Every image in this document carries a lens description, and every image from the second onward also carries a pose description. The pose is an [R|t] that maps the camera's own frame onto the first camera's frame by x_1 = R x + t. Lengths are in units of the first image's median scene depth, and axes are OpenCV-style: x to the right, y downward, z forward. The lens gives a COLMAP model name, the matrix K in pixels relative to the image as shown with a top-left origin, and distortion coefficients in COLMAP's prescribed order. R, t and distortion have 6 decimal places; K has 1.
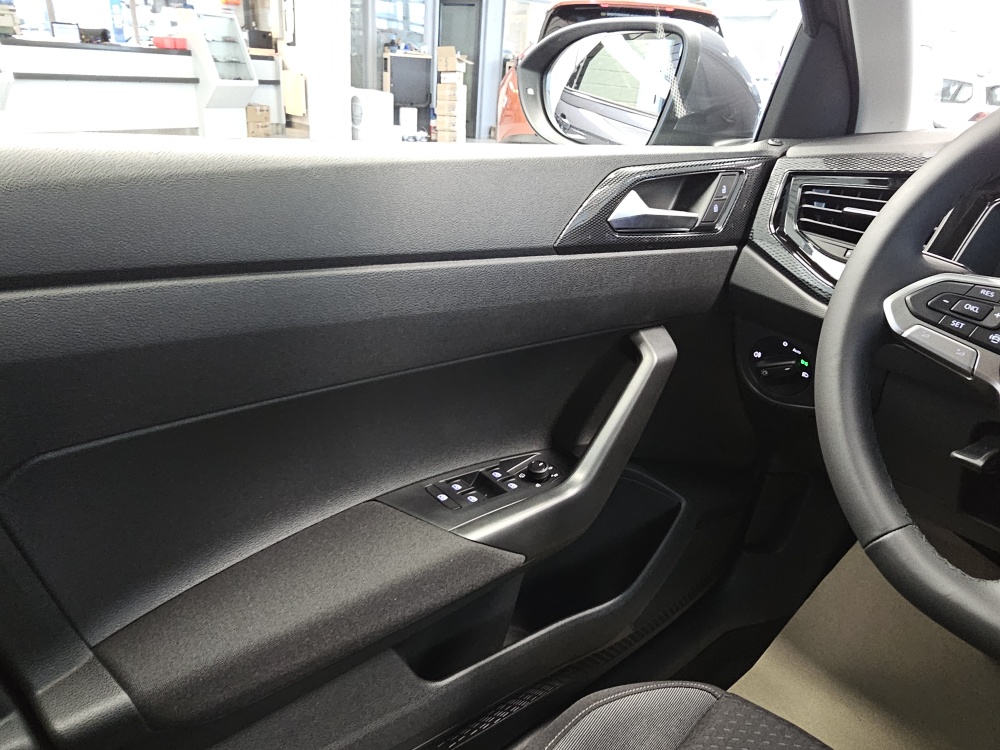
lens RADIAL K [[681.7, 0, 500.0], [0, 681.7, 375.0], [0, 0, 1]] dist [-0.006408, 0.002611]
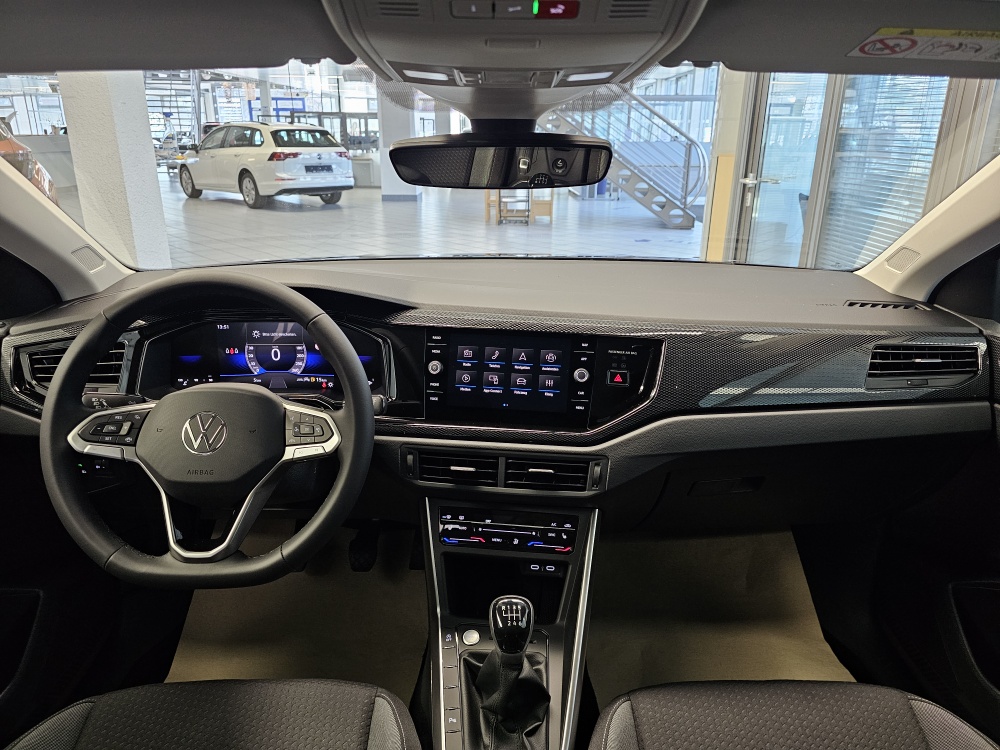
lens RADIAL K [[672.1, 0, 505.1], [0, 672.1, 371.1], [0, 0, 1]] dist [0.056760, -0.054312]
pose [[0.637541, -0.306977, 0.706616, 0.051204], [0.344387, 0.934005, 0.095041, -0.030147], [-0.689158, 0.182757, 0.701186, -0.734418]]
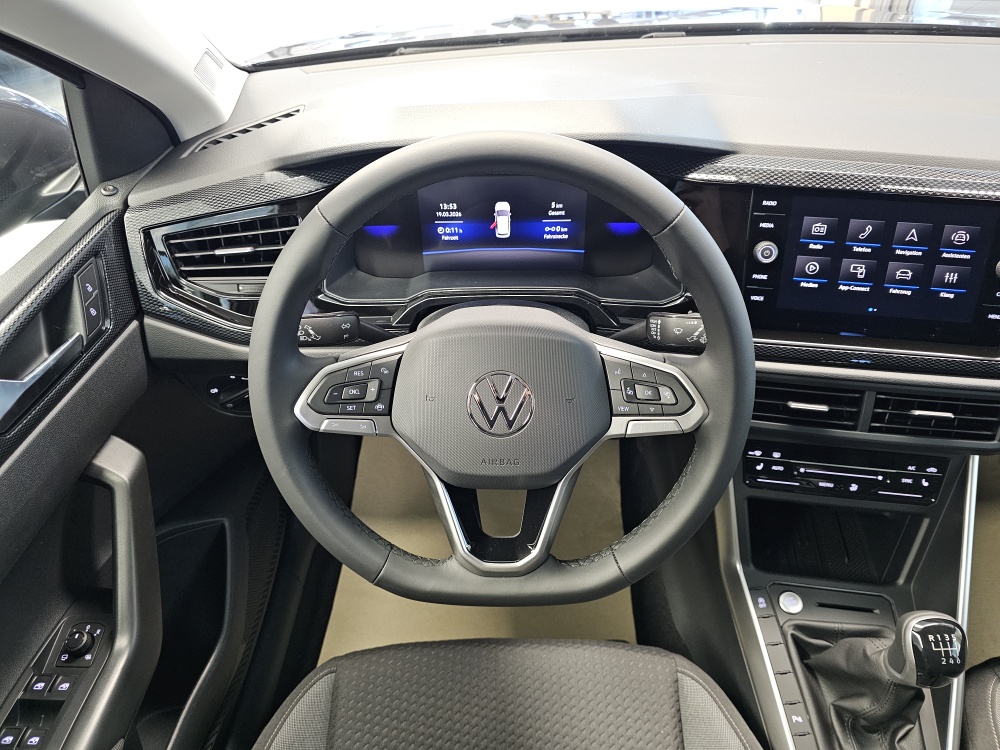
lens RADIAL K [[672.1, 0, 505.1], [0, 672.1, 371.1], [0, 0, 1]] dist [0.056760, -0.054312]
pose [[0.655902, -0.538358, 0.529116, 0.142291], [0.359748, 0.839174, 0.407882, -0.341848], [-0.663607, -0.077182, 0.744089, -0.083056]]
